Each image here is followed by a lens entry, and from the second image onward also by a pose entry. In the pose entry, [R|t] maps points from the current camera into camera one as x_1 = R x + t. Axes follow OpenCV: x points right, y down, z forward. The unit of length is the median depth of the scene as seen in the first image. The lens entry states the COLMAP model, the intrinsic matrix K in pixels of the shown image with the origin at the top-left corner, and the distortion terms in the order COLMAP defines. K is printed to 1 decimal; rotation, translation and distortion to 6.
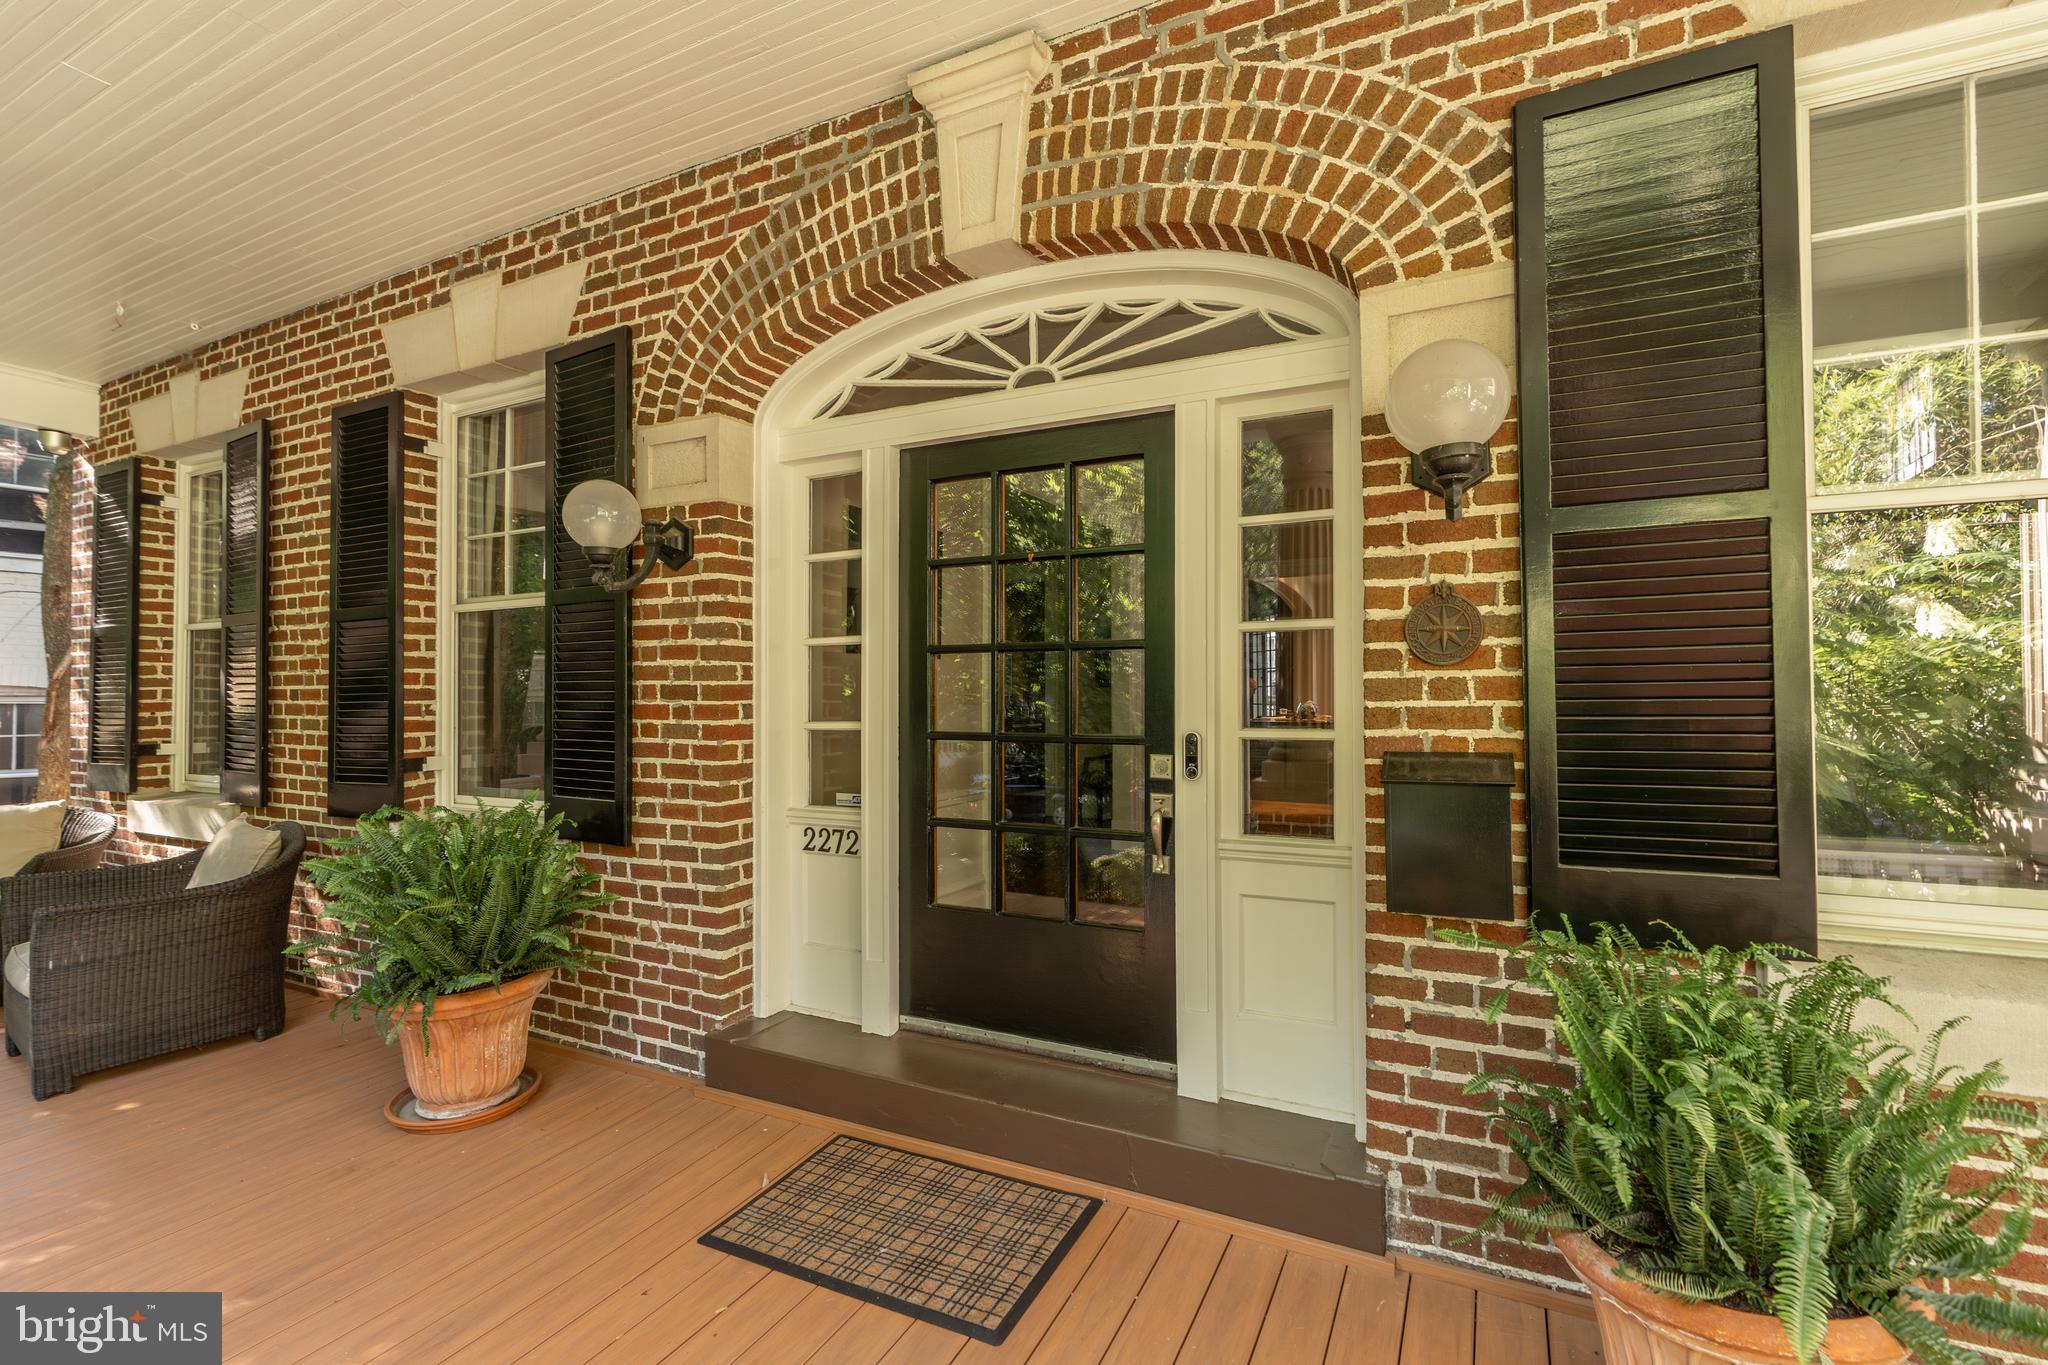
lens RADIAL K [[930.2, 0, 1024.6], [0, 930.2, 687.0], [0, 0, 1]] dist [-0.003801, 0.000238]
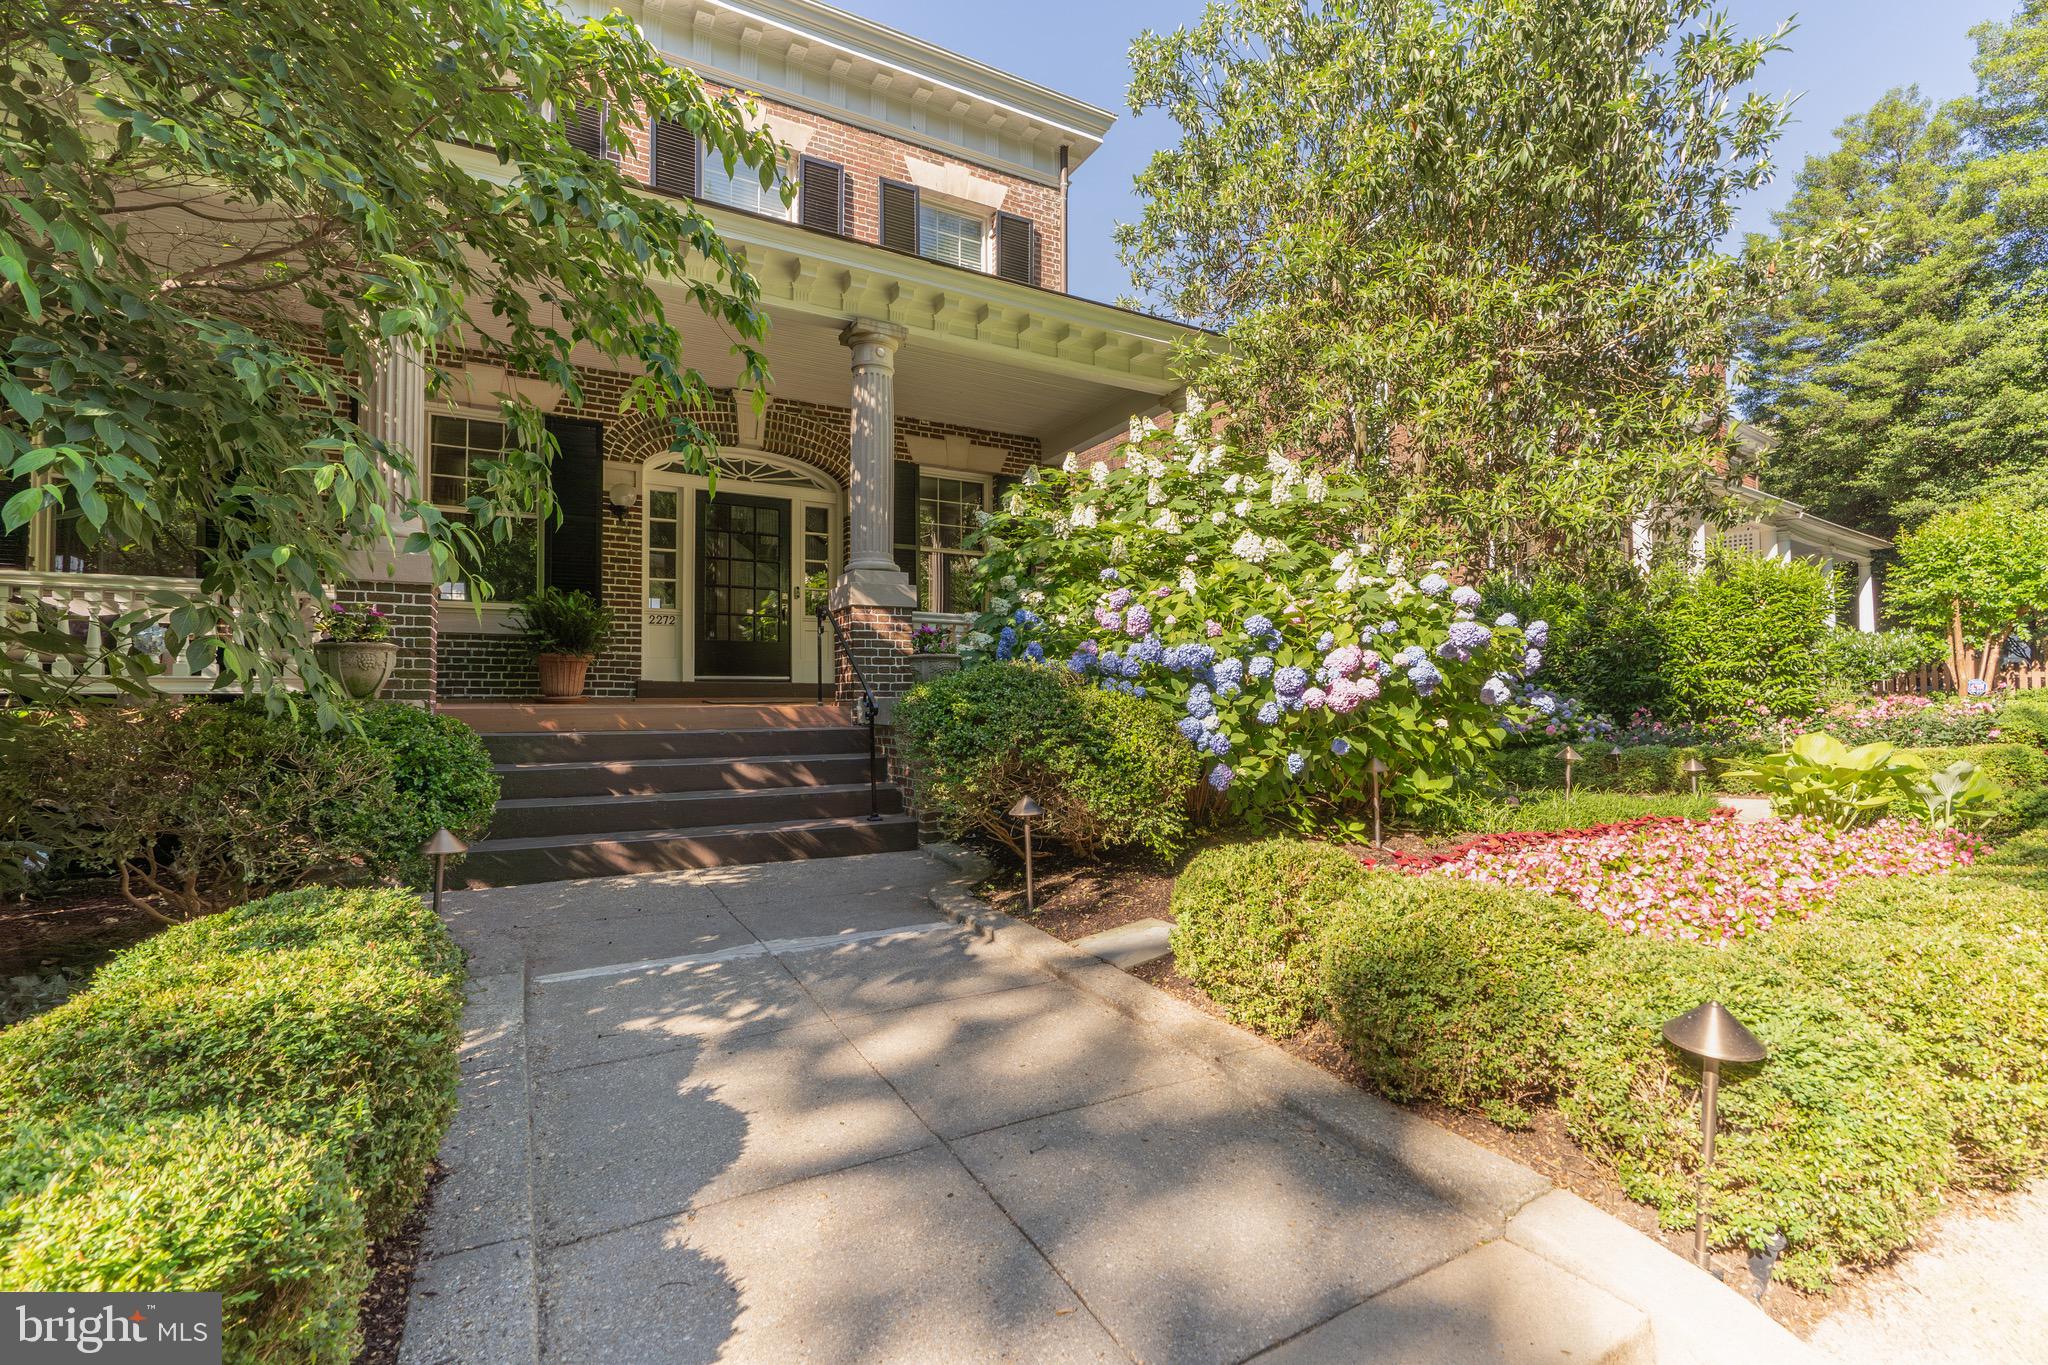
lens RADIAL K [[930.2, 0, 992.1], [0, 930.2, 678.0], [0, 0, 1]] dist [-0.003801, 0.000238]
pose [[0.587044, 0.028765, 0.809044, -2.136766], [-0.012899, 0.999574, -0.026180, 0.452454], [-0.809452, 0.004933, 0.587165, -1.657352]]
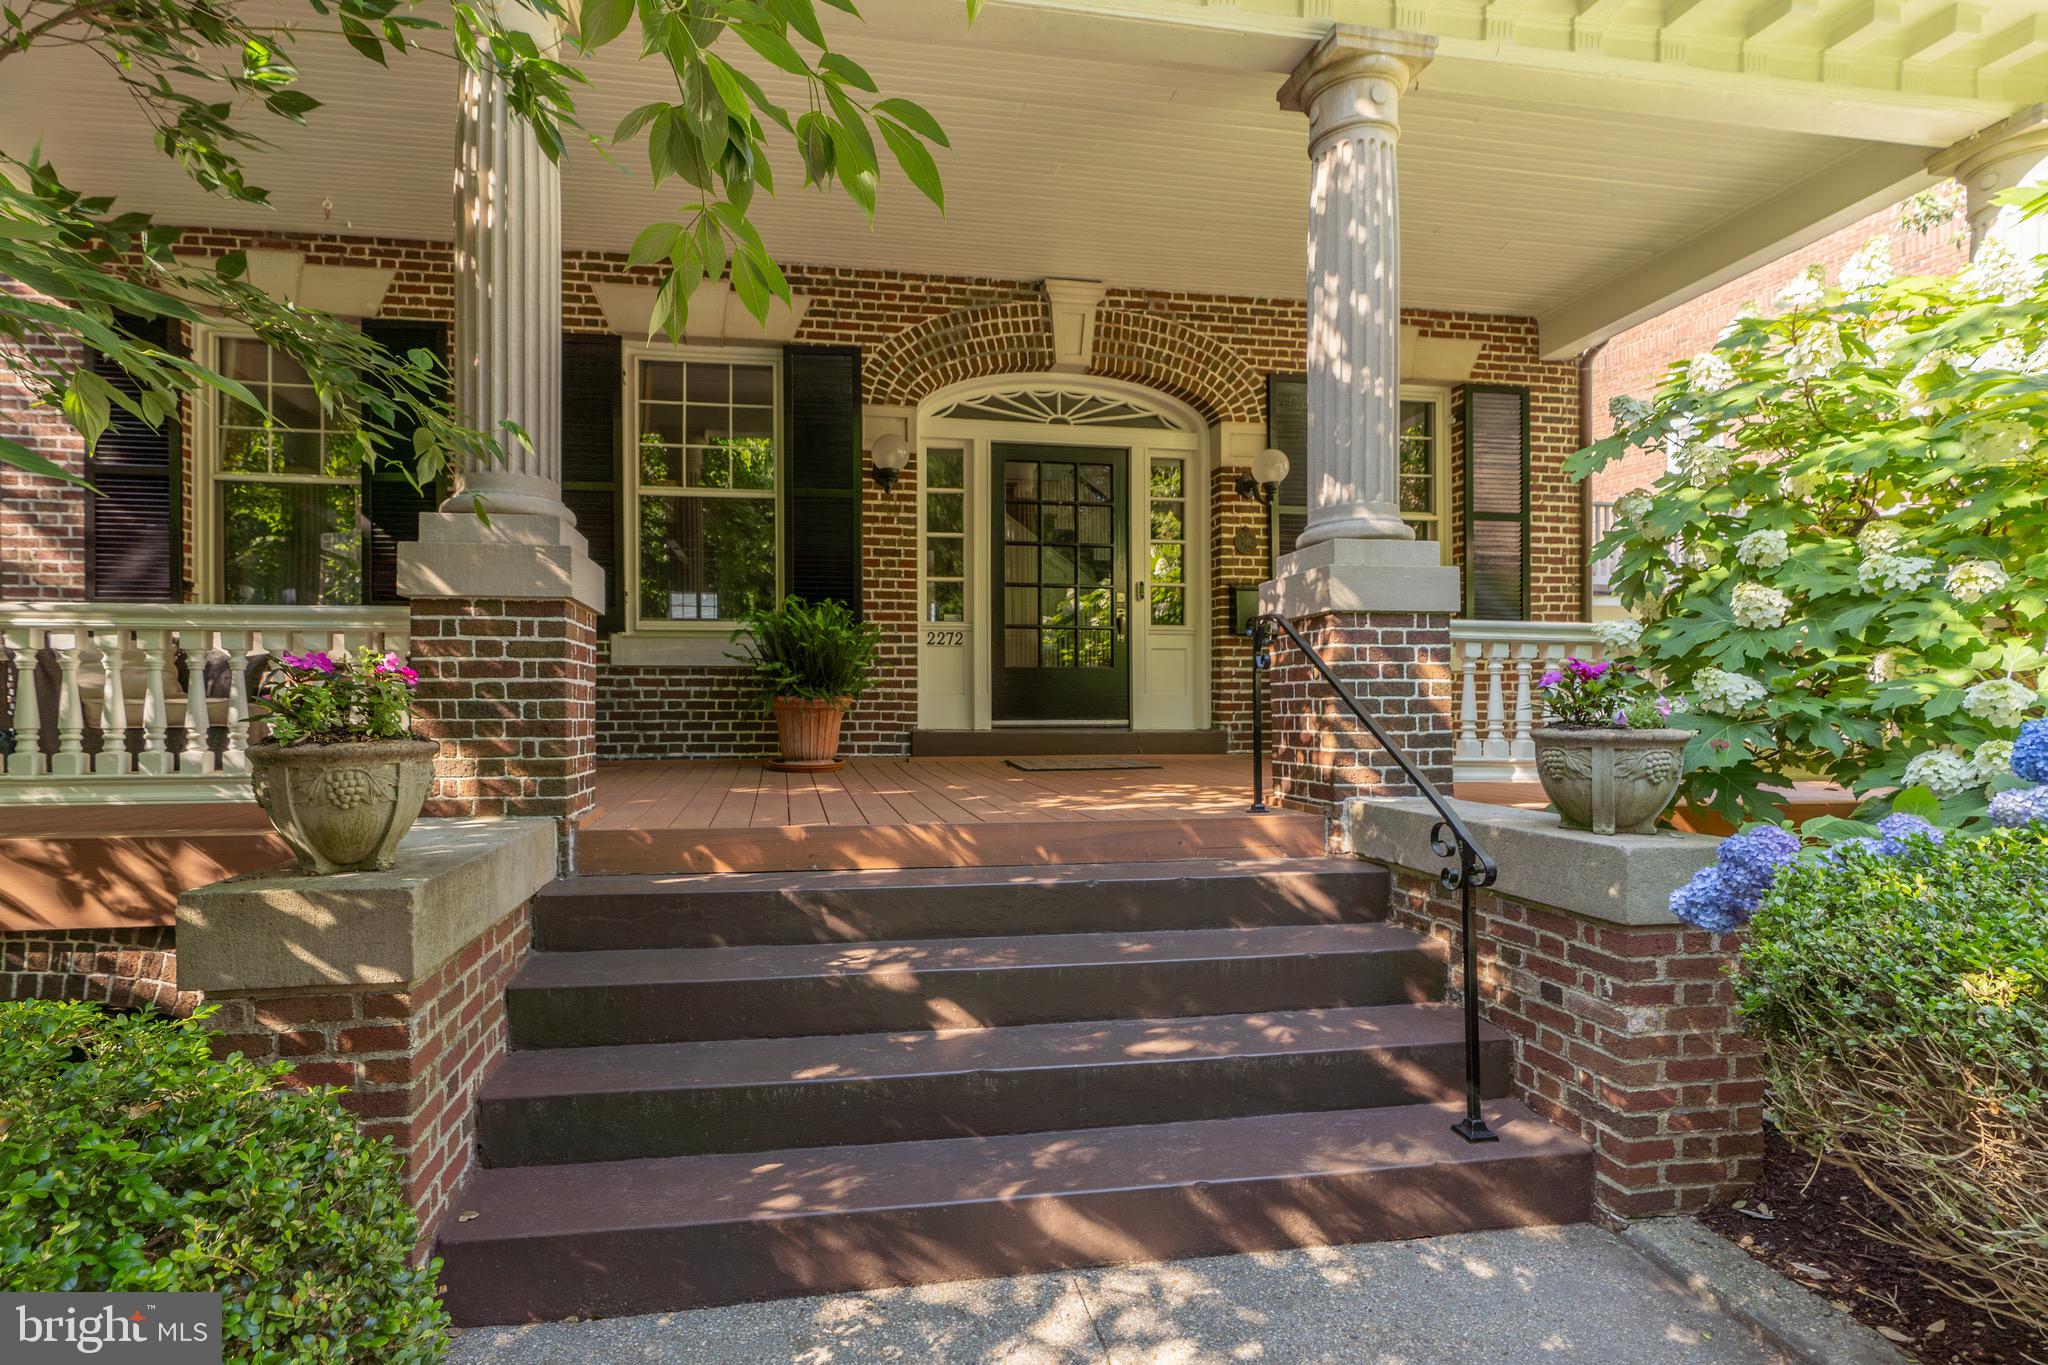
lens RADIAL K [[930.2, 0, 923.7], [0, 930.2, 698.3], [0, 0, 1]] dist [-0.003801, 0.000238]
pose [[0.822284, 0.009220, 0.569003, -1.498918], [-0.013217, 0.999908, 0.002899, 0.318029], [-0.568924, -0.009904, 0.822330, -0.624073]]
